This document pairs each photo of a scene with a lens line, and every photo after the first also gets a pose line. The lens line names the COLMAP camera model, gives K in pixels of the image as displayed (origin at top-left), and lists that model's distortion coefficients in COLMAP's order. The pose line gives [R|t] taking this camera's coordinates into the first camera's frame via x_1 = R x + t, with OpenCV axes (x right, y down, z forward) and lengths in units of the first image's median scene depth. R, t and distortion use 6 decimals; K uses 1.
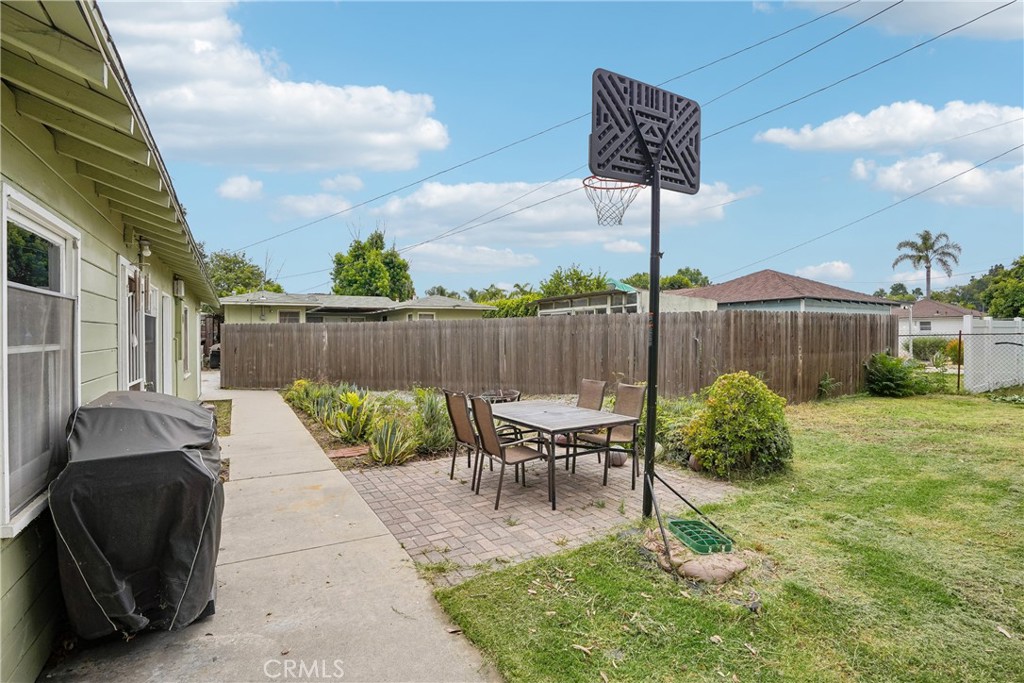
lens RADIAL K [[478.1, 0, 512.0], [0, 478.1, 341.5], [0, 0, 1]] dist [-0.070136, 0.027143]
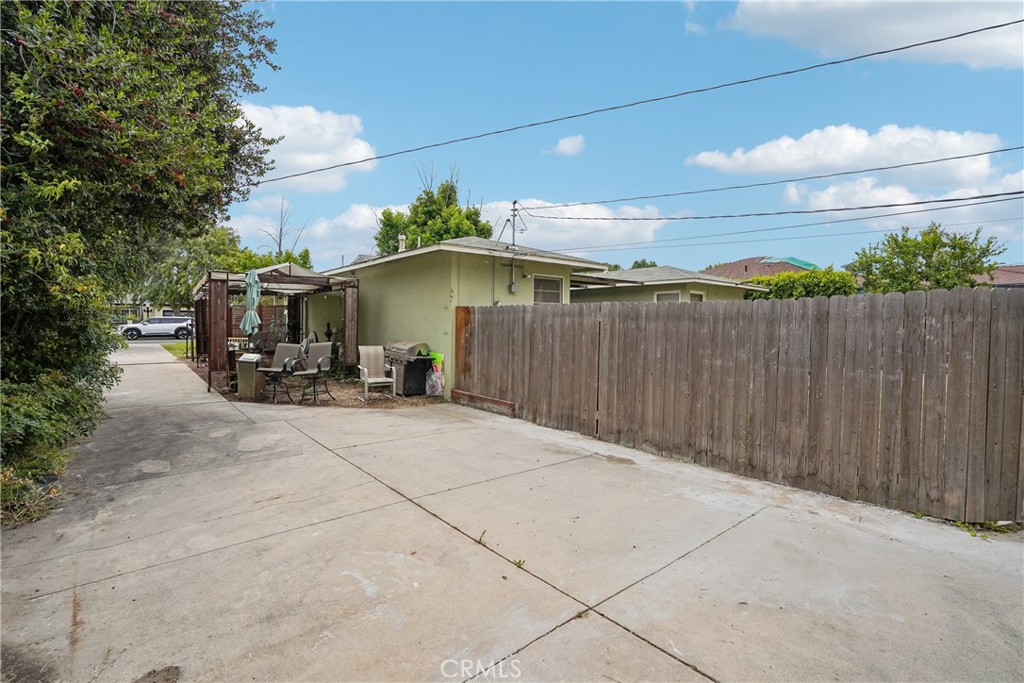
lens RADIAL K [[476.1, 0, 513.2], [0, 476.1, 335.7], [0, 0, 1]] dist [-0.068725, 0.026718]
pose [[0.985390, 0.012069, 0.169886, -0.417265], [-0.013524, 0.999881, 0.007409, -0.004631], [-0.169776, -0.009598, 0.985436, 0.360772]]
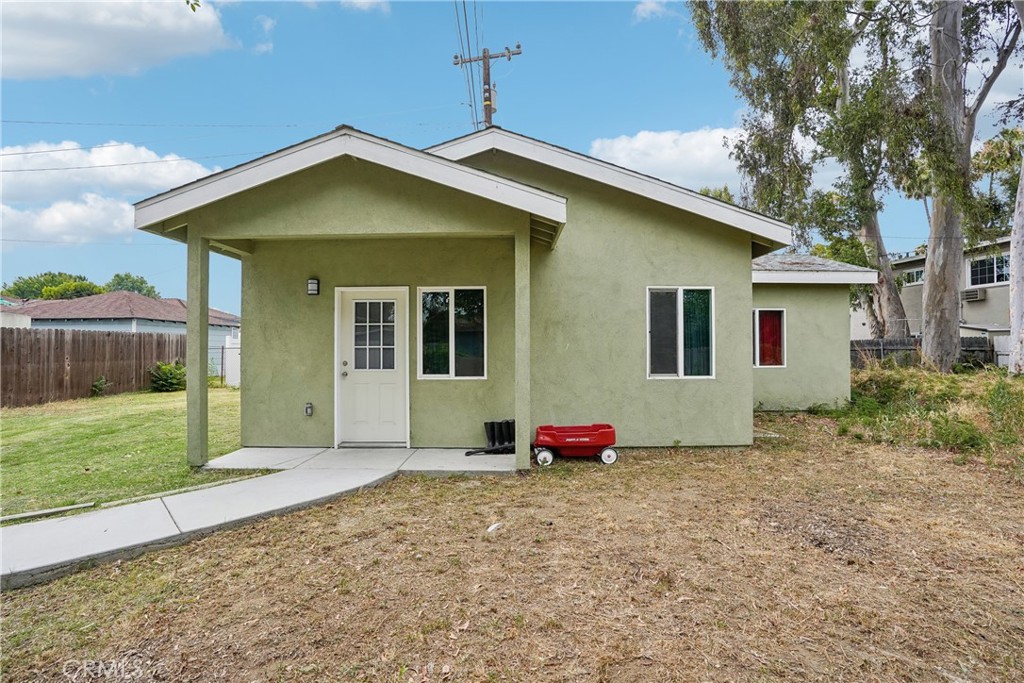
lens RADIAL K [[478.1, 0, 512.0], [0, 478.1, 341.5], [0, 0, 1]] dist [-0.070136, 0.027143]
pose [[0.503737, 0.018741, 0.863654, 0.041811], [0.013144, 0.999483, -0.029355, 0.006704], [-0.863757, 0.026139, 0.503230, -0.205522]]
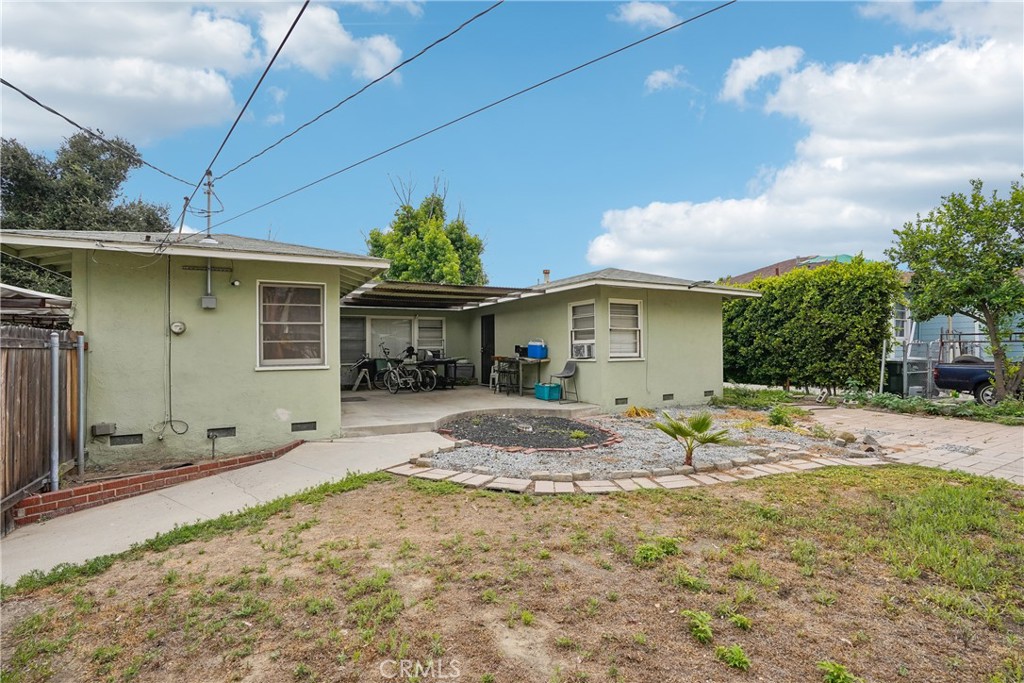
lens RADIAL K [[476.1, 0, 513.2], [0, 476.1, 335.7], [0, 0, 1]] dist [-0.068725, 0.026718]
pose [[0.999732, -0.002654, -0.022986, -0.217149], [0.001680, 0.999105, -0.042272, -0.010268], [0.023078, 0.042222, 0.998842, 0.474848]]
